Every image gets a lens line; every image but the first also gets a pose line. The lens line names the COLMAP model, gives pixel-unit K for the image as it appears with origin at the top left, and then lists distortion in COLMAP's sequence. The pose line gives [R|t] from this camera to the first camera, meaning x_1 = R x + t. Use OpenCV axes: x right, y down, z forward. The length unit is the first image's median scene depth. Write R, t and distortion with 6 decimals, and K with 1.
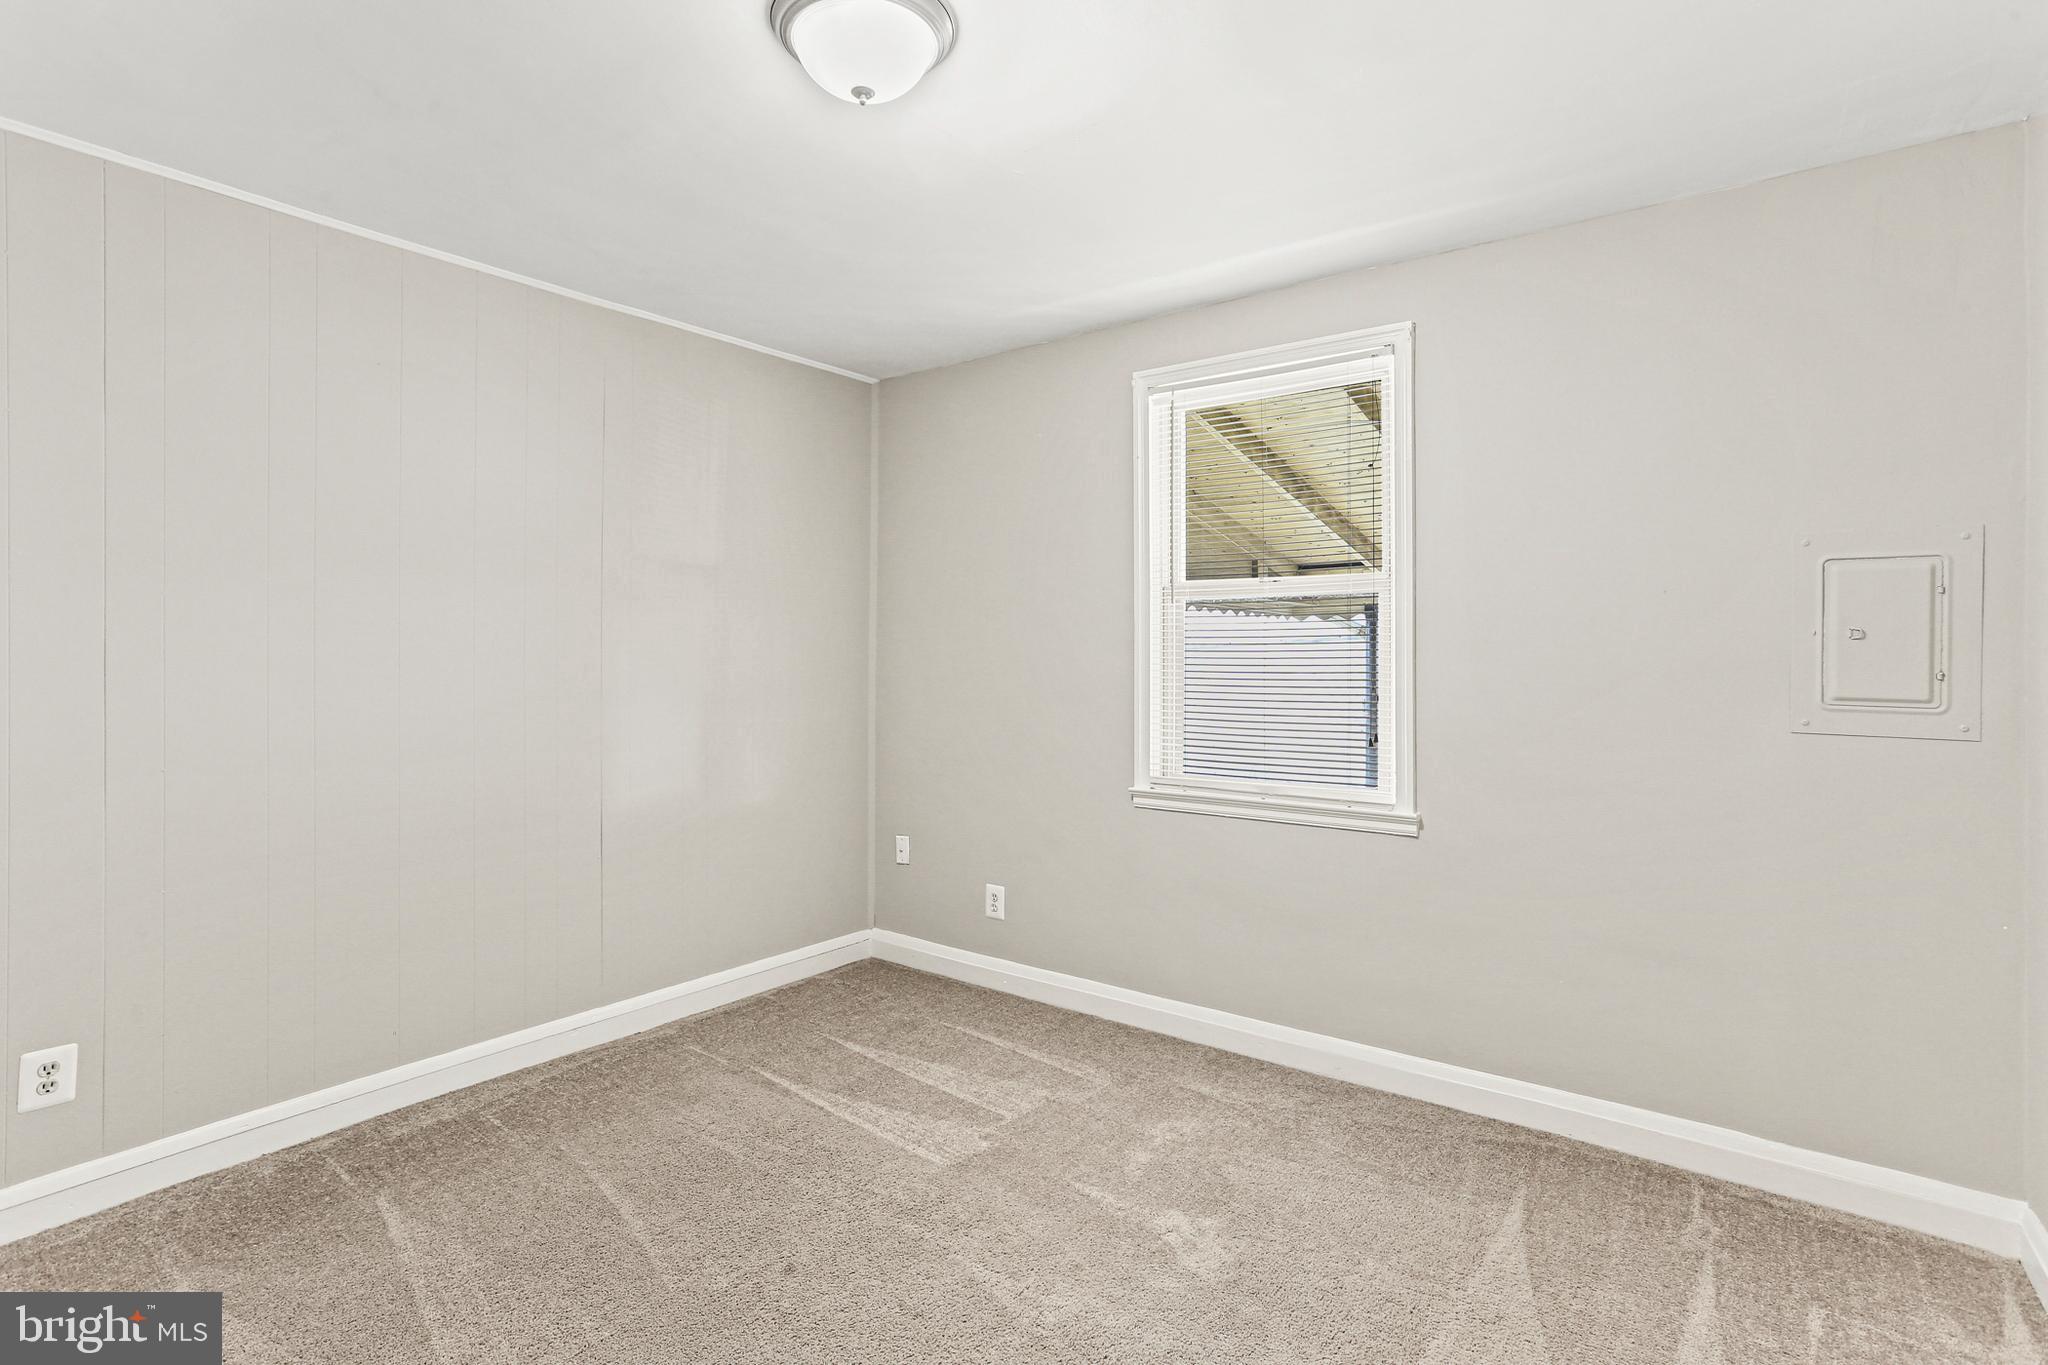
lens RADIAL K [[981.5, 0, 1035.8], [0, 981.5, 642.5], [0, 0, 1]] dist [-0.015347, 0.013954]
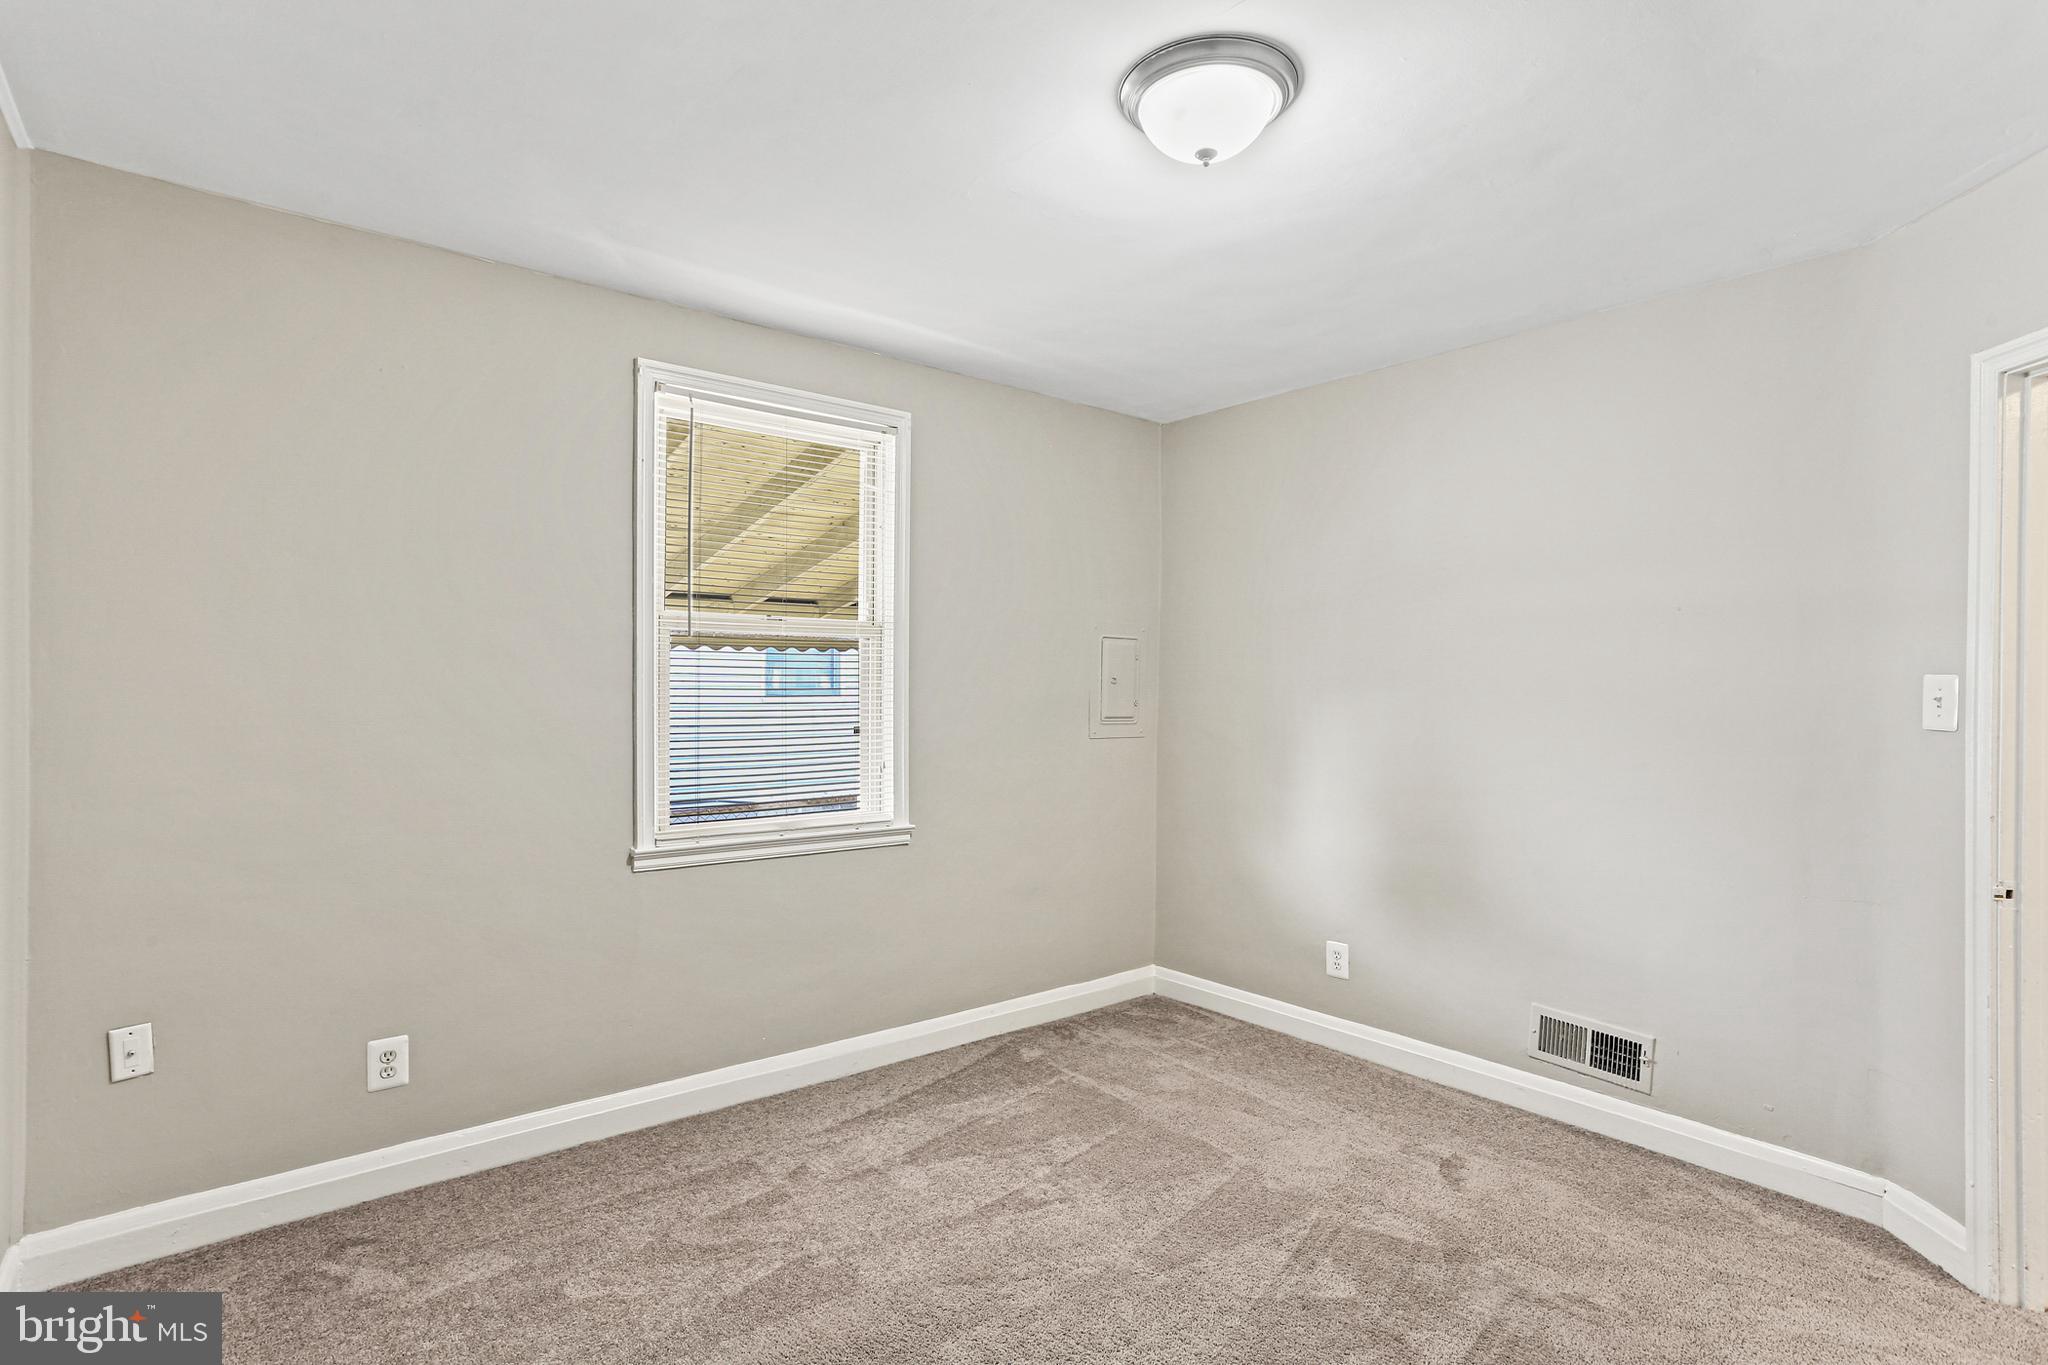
lens RADIAL K [[1019.3, 0, 1024.0], [0, 1019.3, 682.5], [0, 0, 1]] dist [-0.045586, 0.029785]
pose [[0.251965, 0.002525, 0.967733, -0.790162], [-0.018383, 0.999829, 0.002178, -0.005286], [-0.967562, -0.018339, 0.251969, 0.551370]]
